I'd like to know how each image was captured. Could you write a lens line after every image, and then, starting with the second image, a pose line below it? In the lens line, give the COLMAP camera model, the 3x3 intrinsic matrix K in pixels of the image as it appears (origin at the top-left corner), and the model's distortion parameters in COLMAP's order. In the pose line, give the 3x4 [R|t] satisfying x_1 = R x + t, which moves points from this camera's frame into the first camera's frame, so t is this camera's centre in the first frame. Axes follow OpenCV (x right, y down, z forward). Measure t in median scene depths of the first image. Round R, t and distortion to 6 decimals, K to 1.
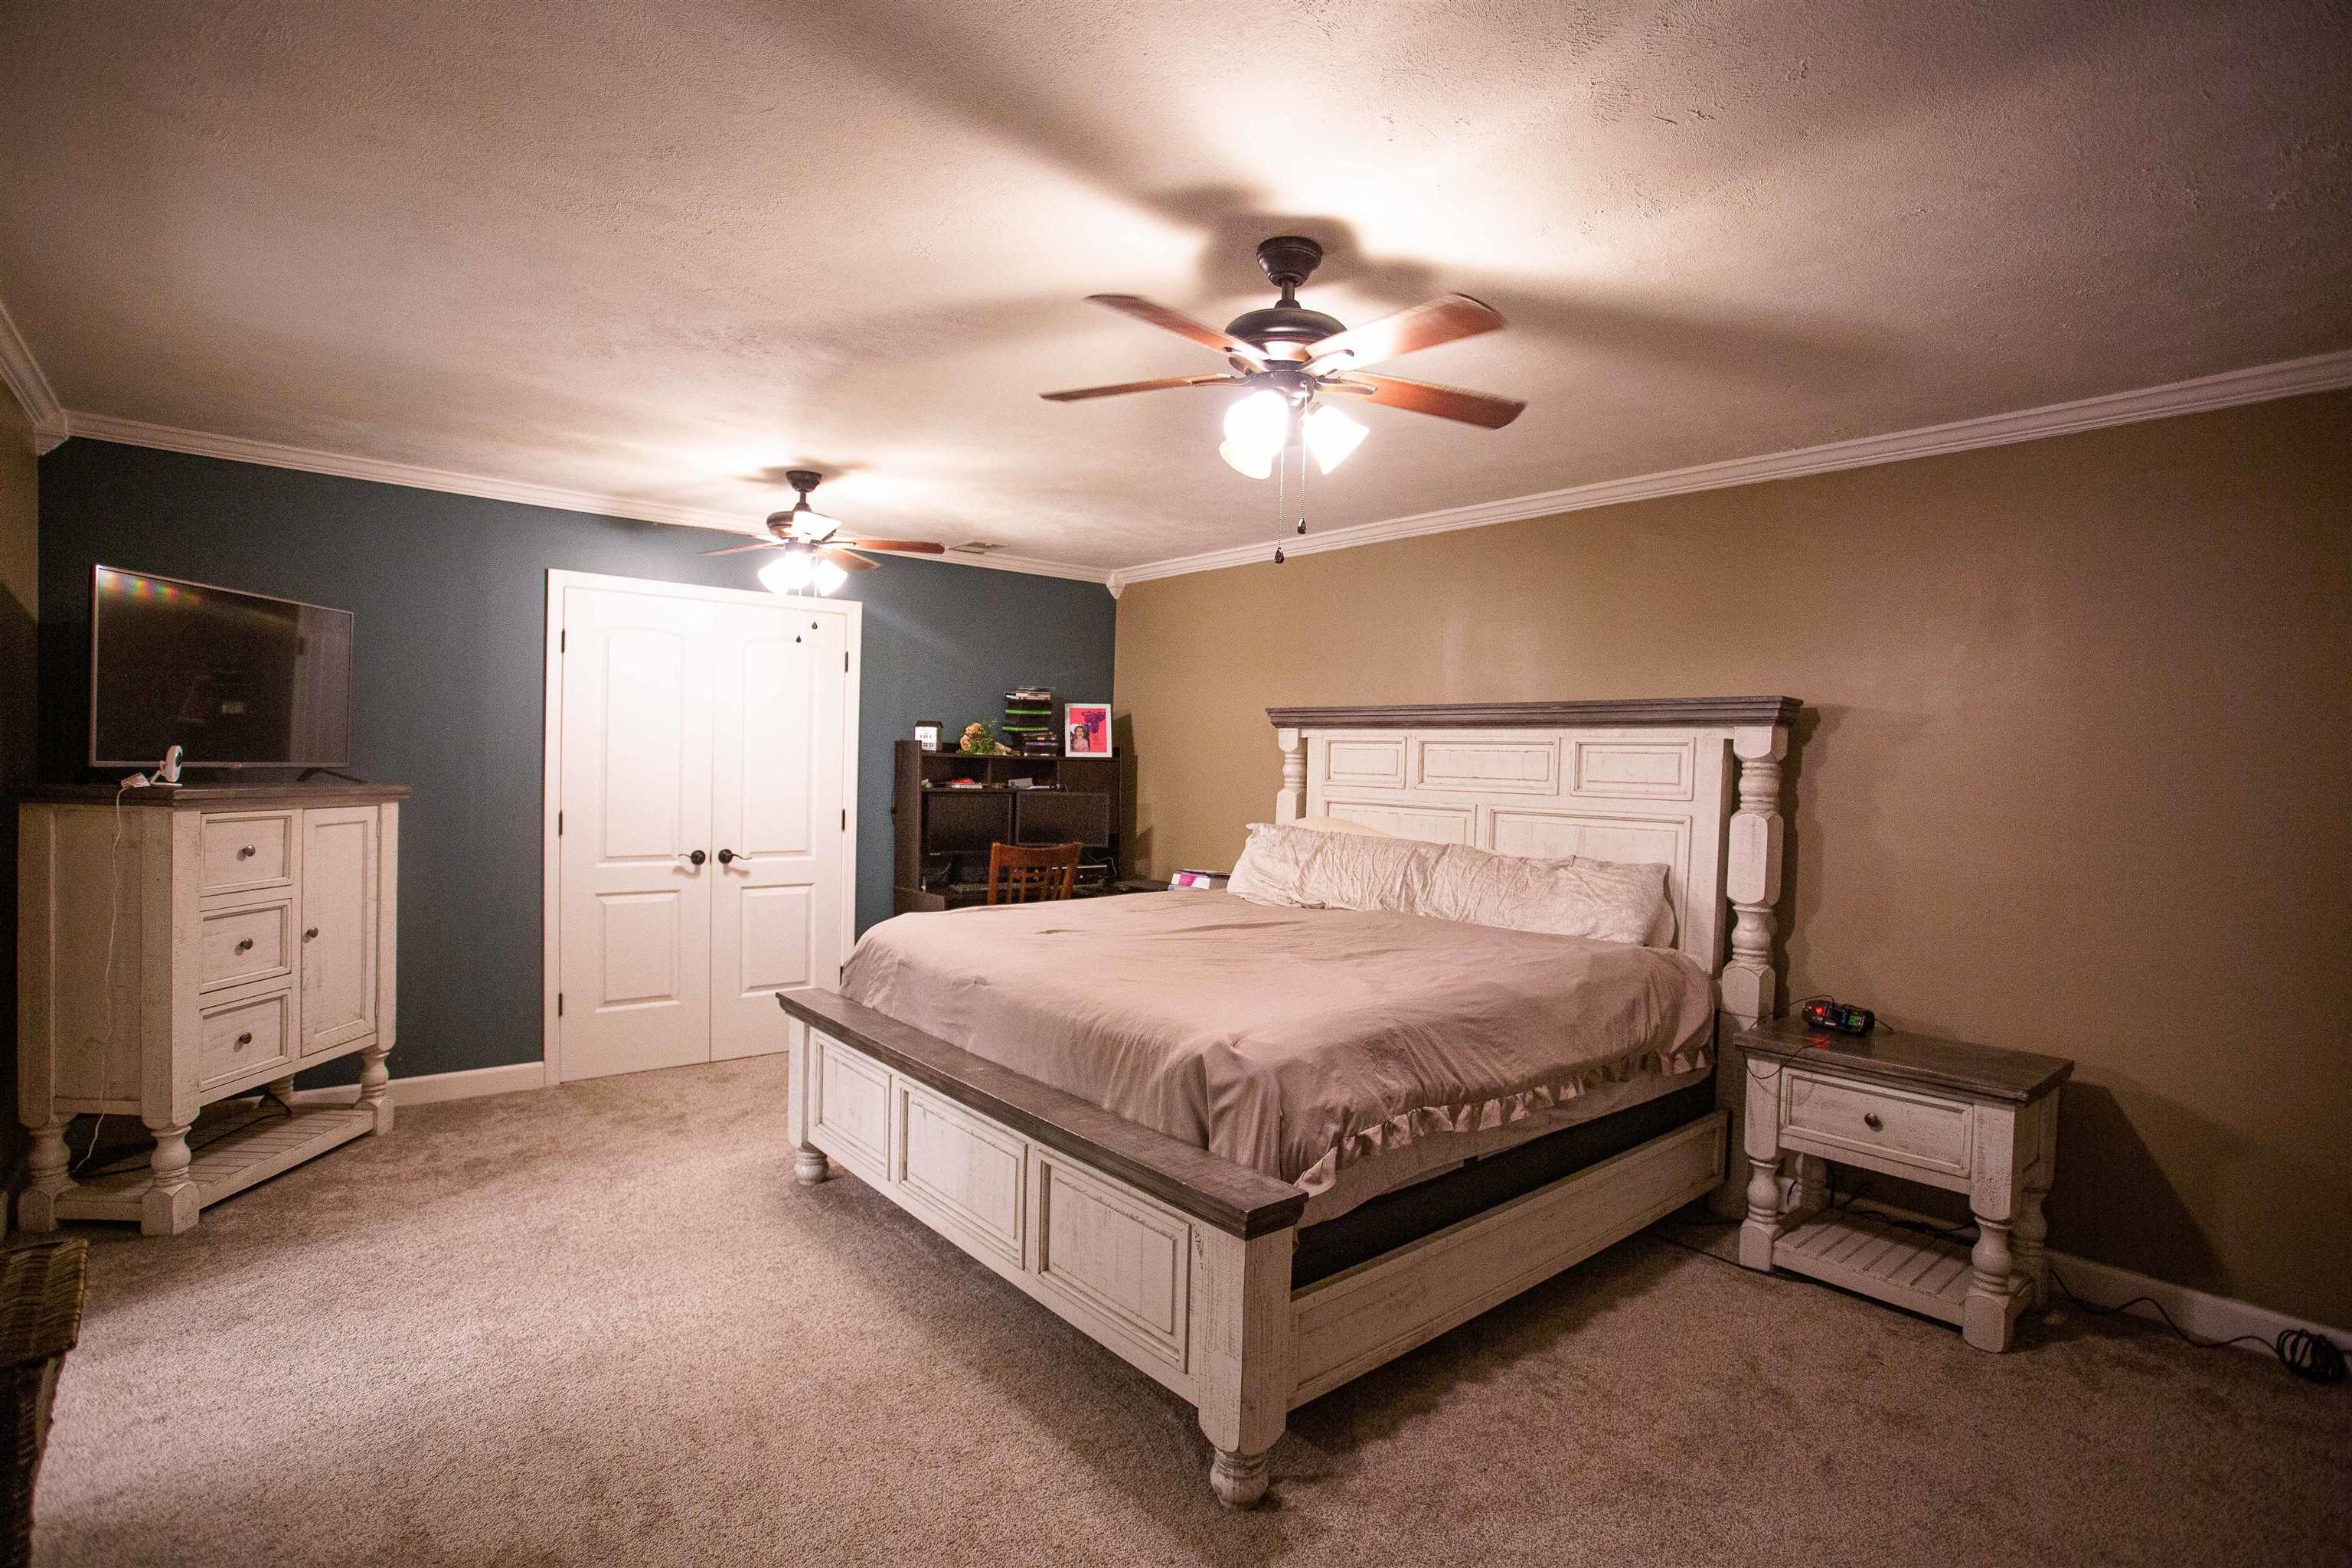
lens RADIAL K [[1145.2, 0, 1181.6], [0, 1145.2, 789.9], [0, 0, 1]] dist [-0.077504, 0.034647]
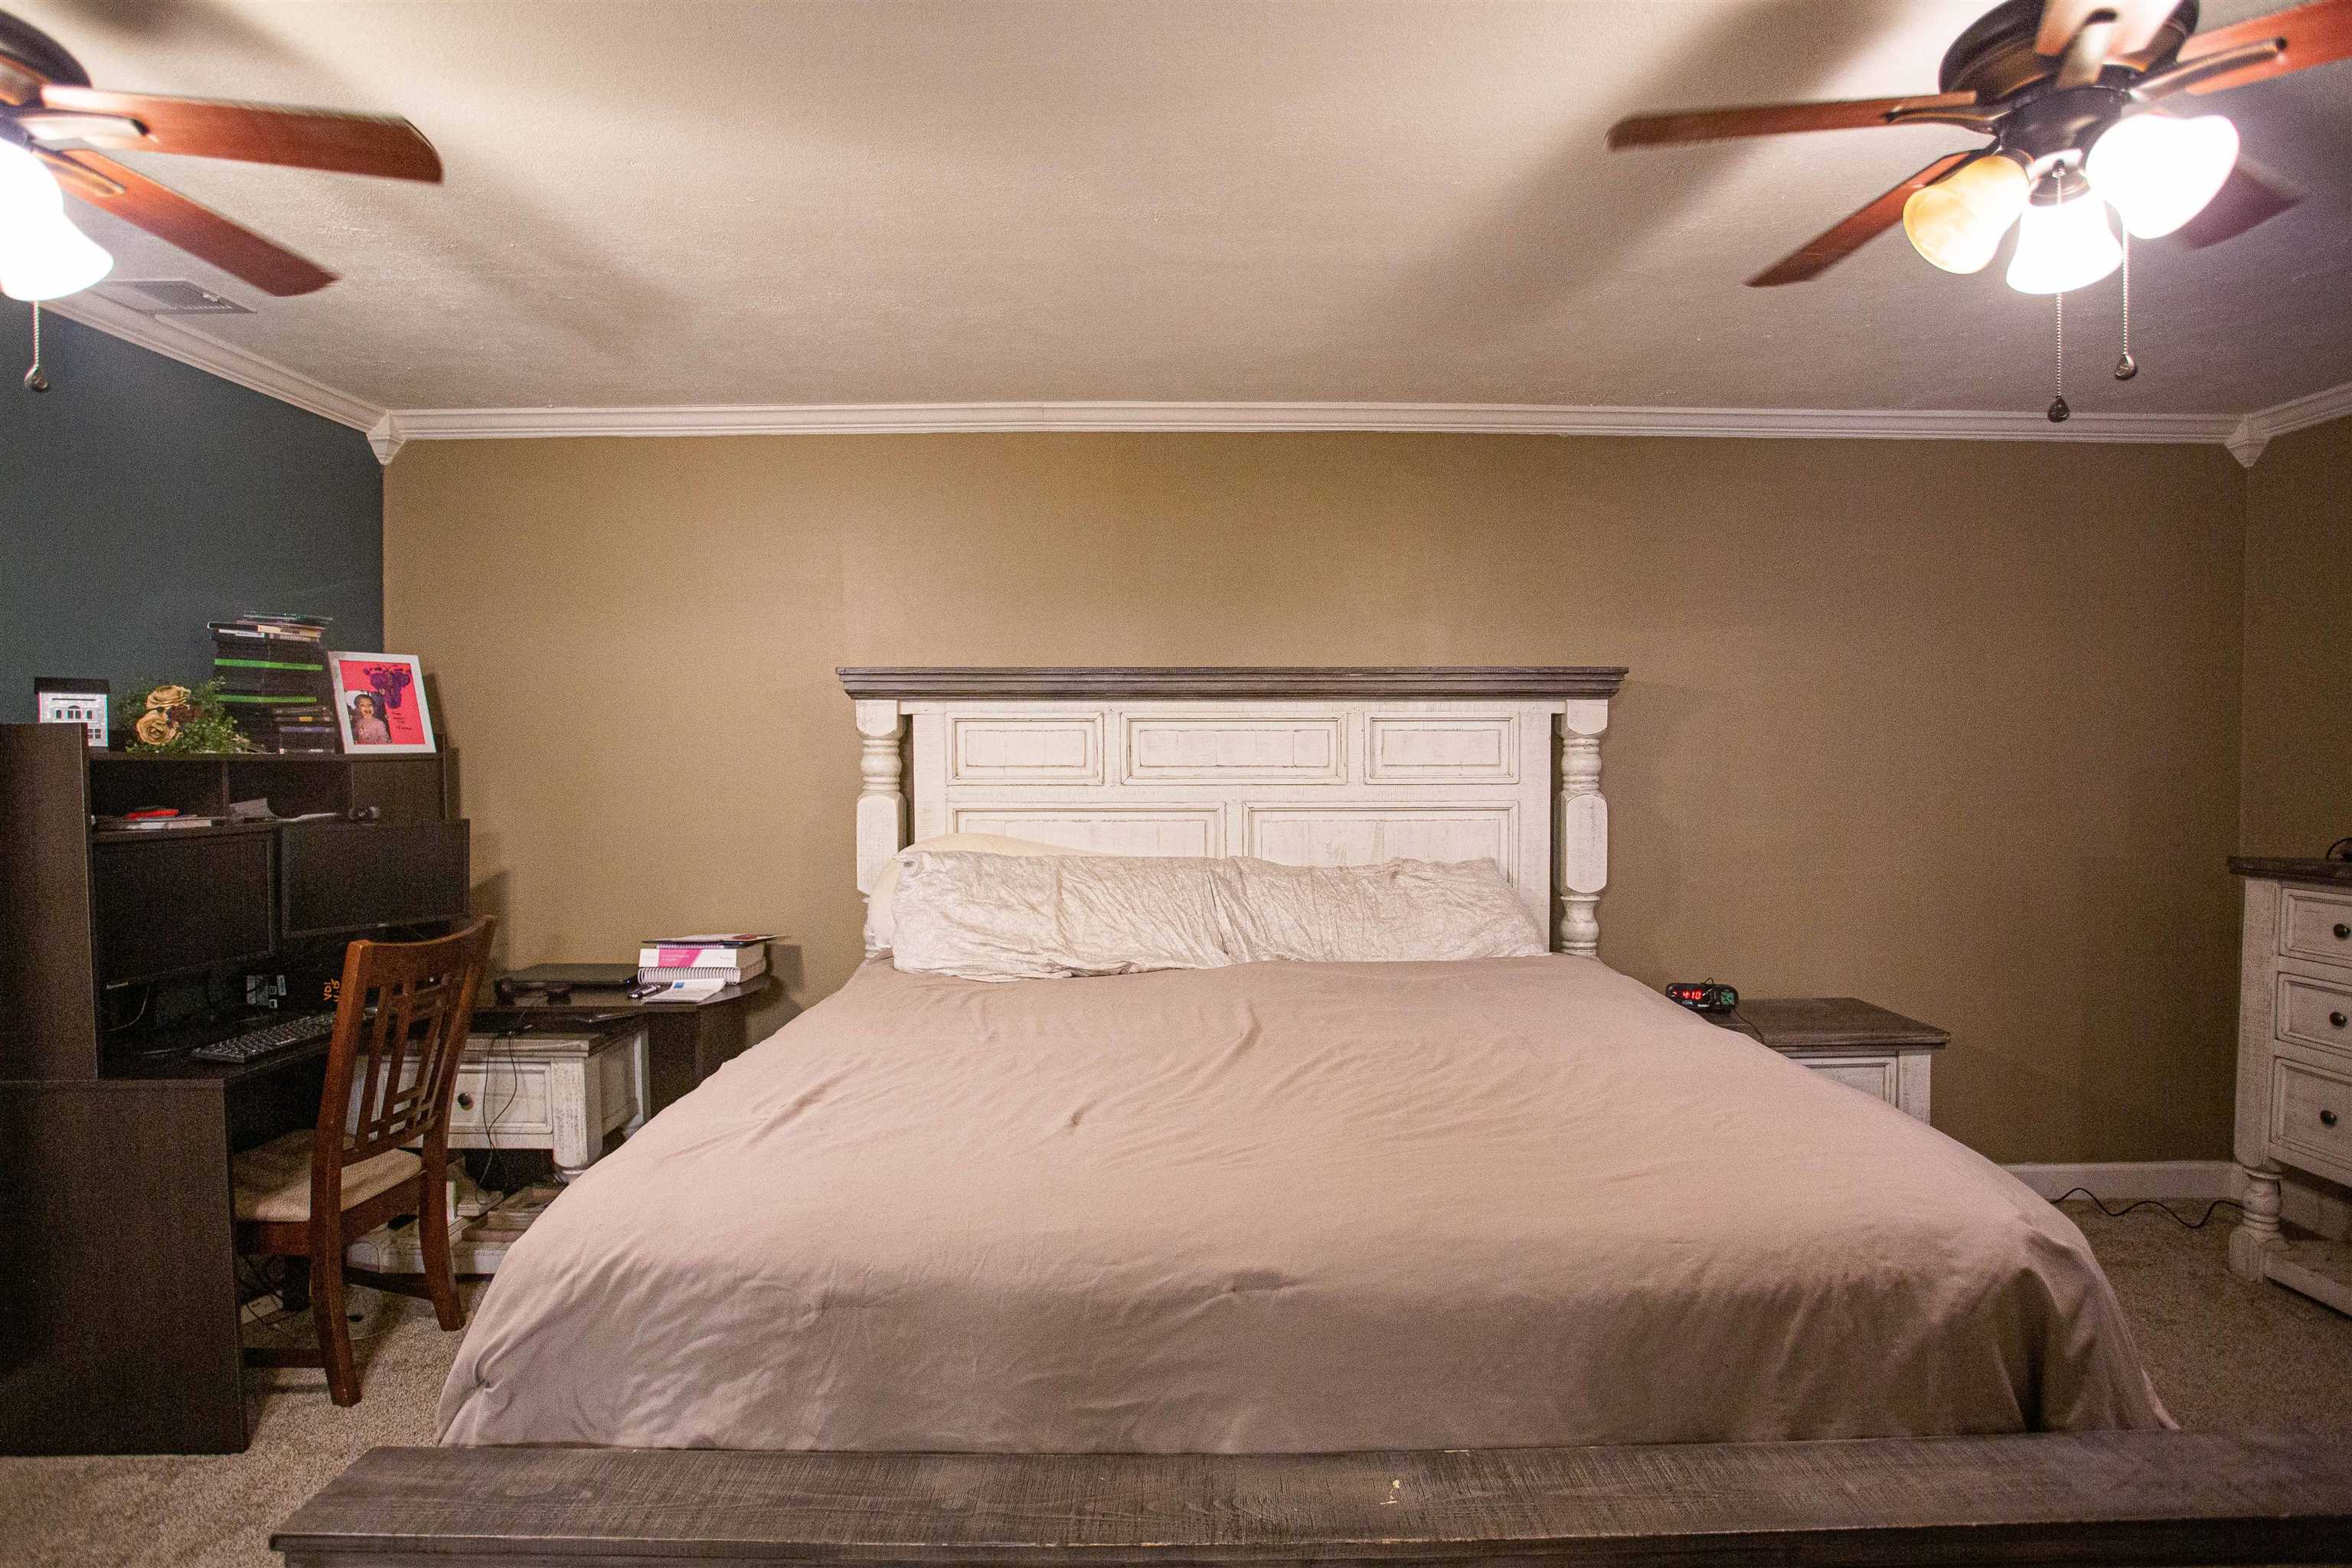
lens RADIAL K [[1199.4, 0, 1183.8], [0, 1199.4, 788.2], [0, 0, 1]] dist [-0.080810, 0.041020]
pose [[0.635827, -0.047486, 0.770370, -0.313385], [0.037178, 0.998831, 0.030884, -0.018392], [-0.770936, 0.009004, 0.636849, 0.439979]]
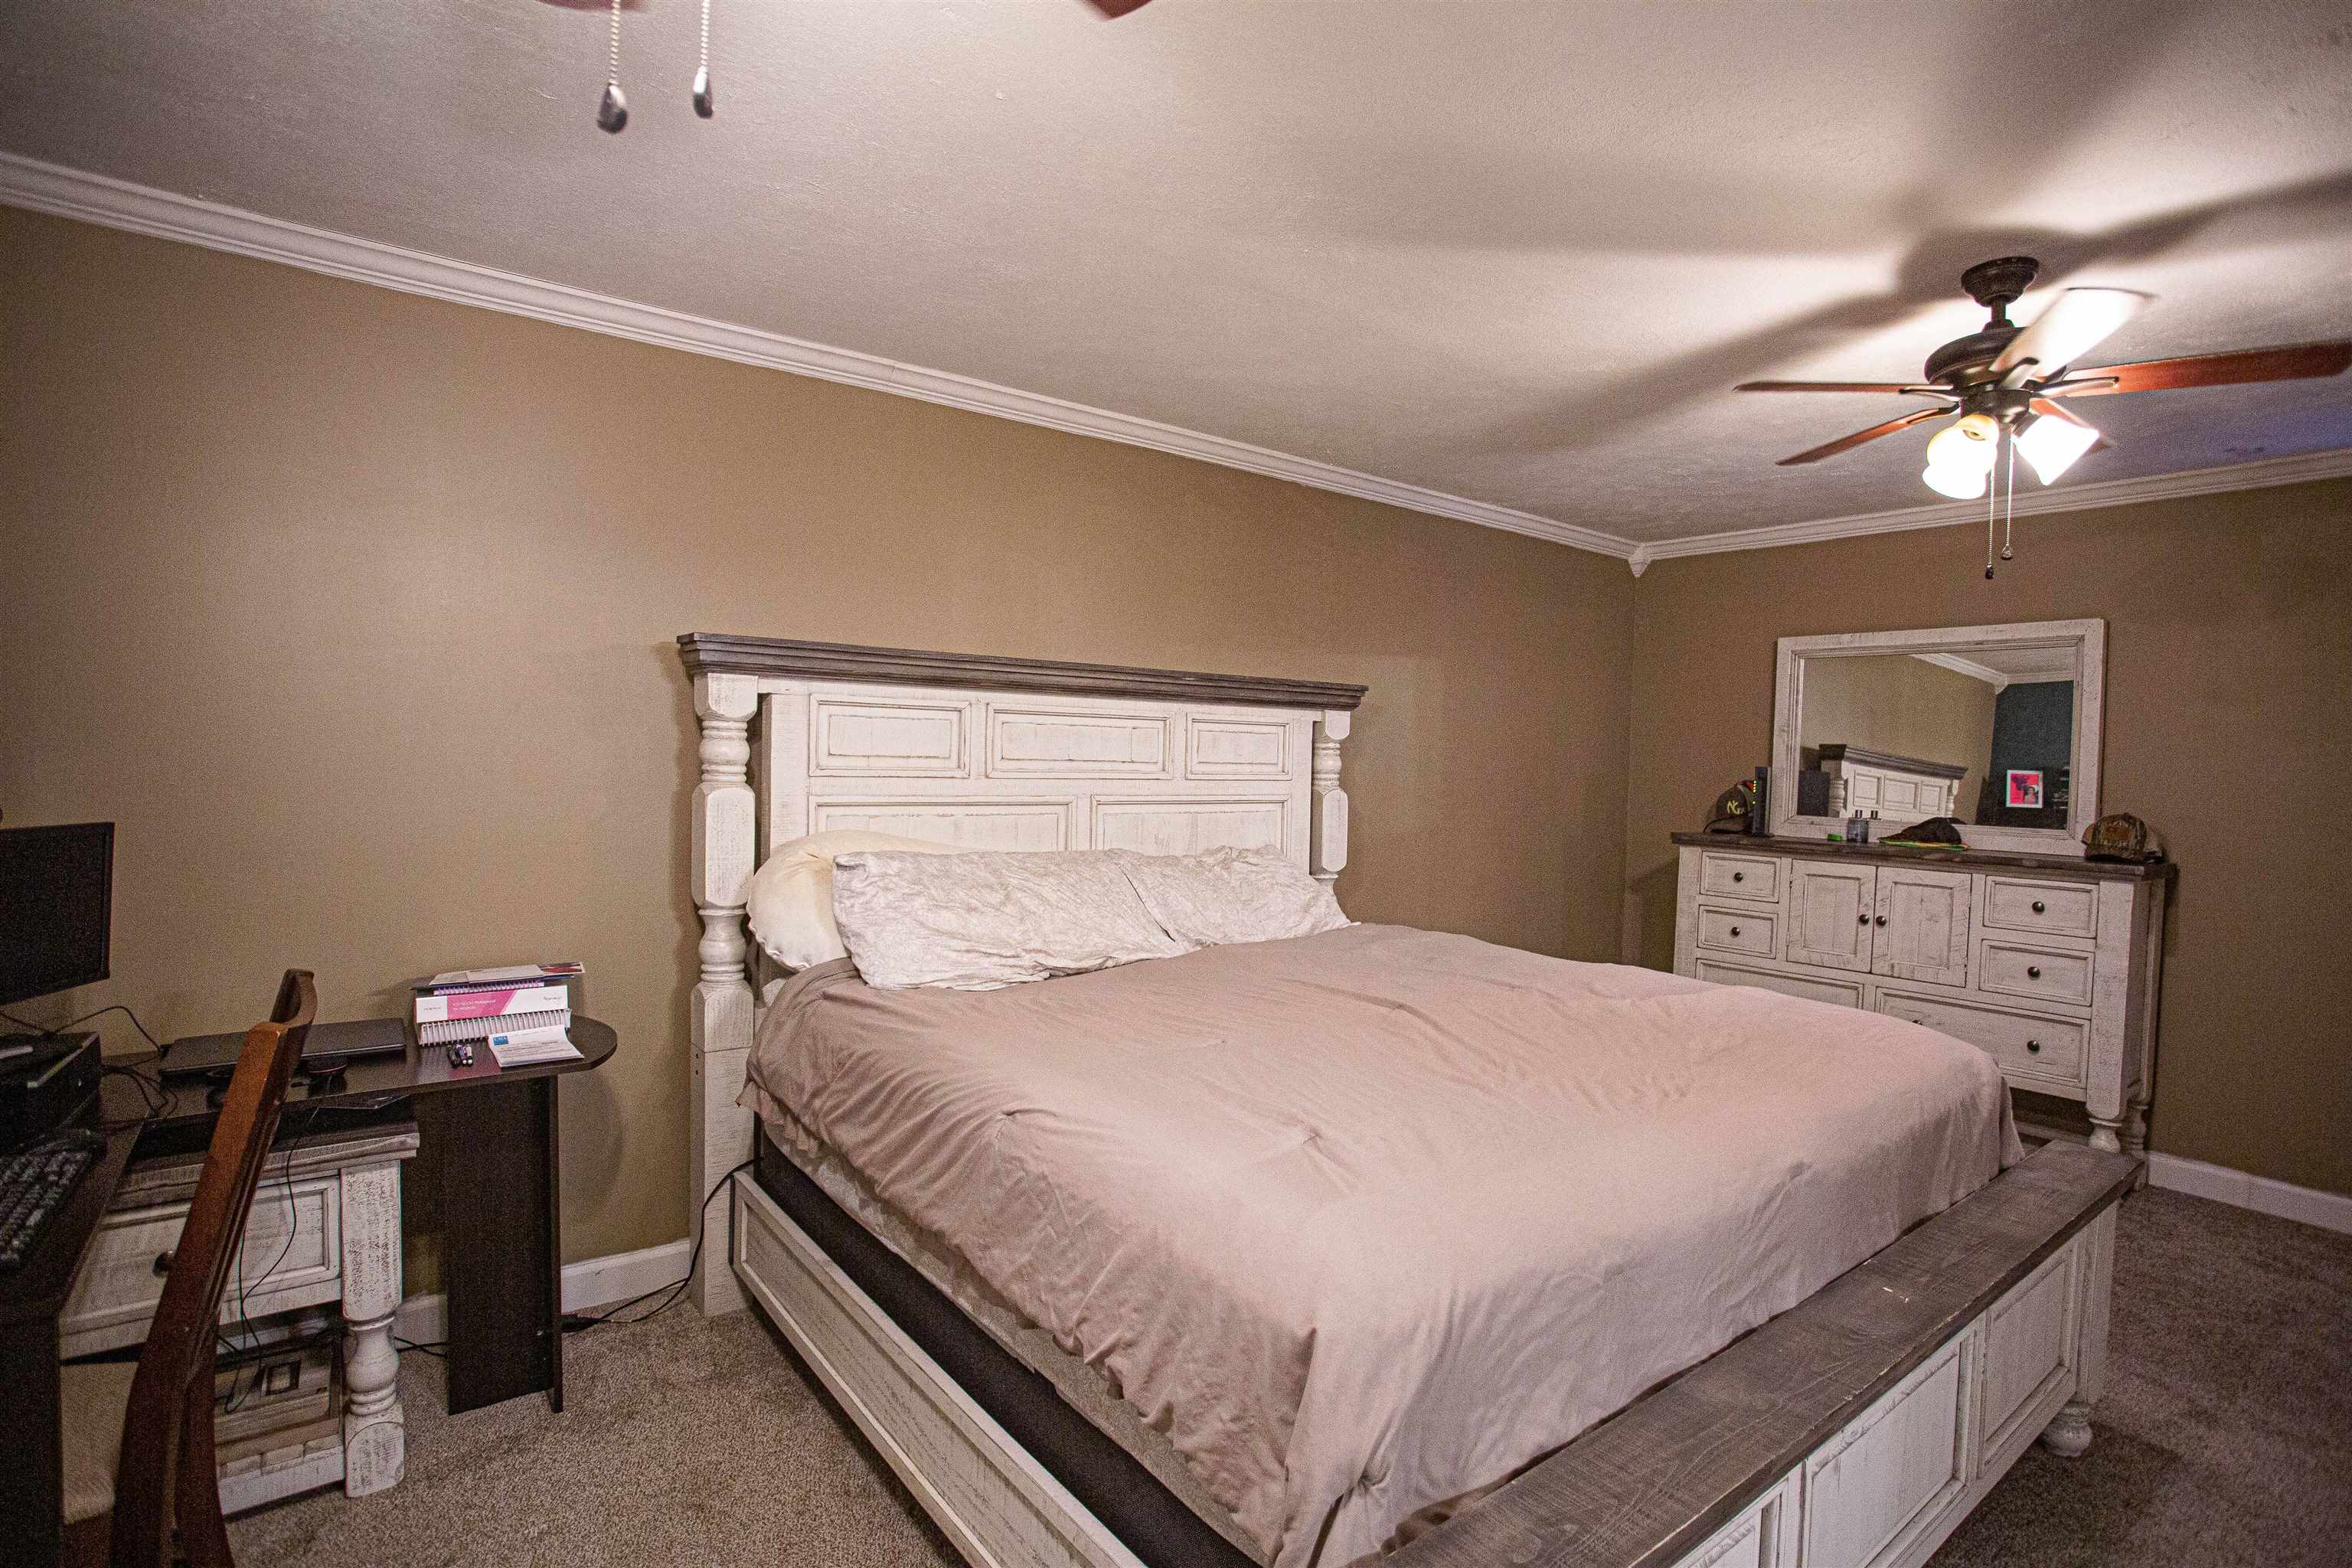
lens RADIAL K [[1145.2, 0, 1181.6], [0, 1145.2, 789.9], [0, 0, 1]] dist [-0.077504, 0.034647]
pose [[0.047741, -0.055388, 0.997323, -0.430568], [0.000117, 0.998462, 0.055446, -0.028621], [-0.998860, -0.002530, 0.047674, 0.760101]]
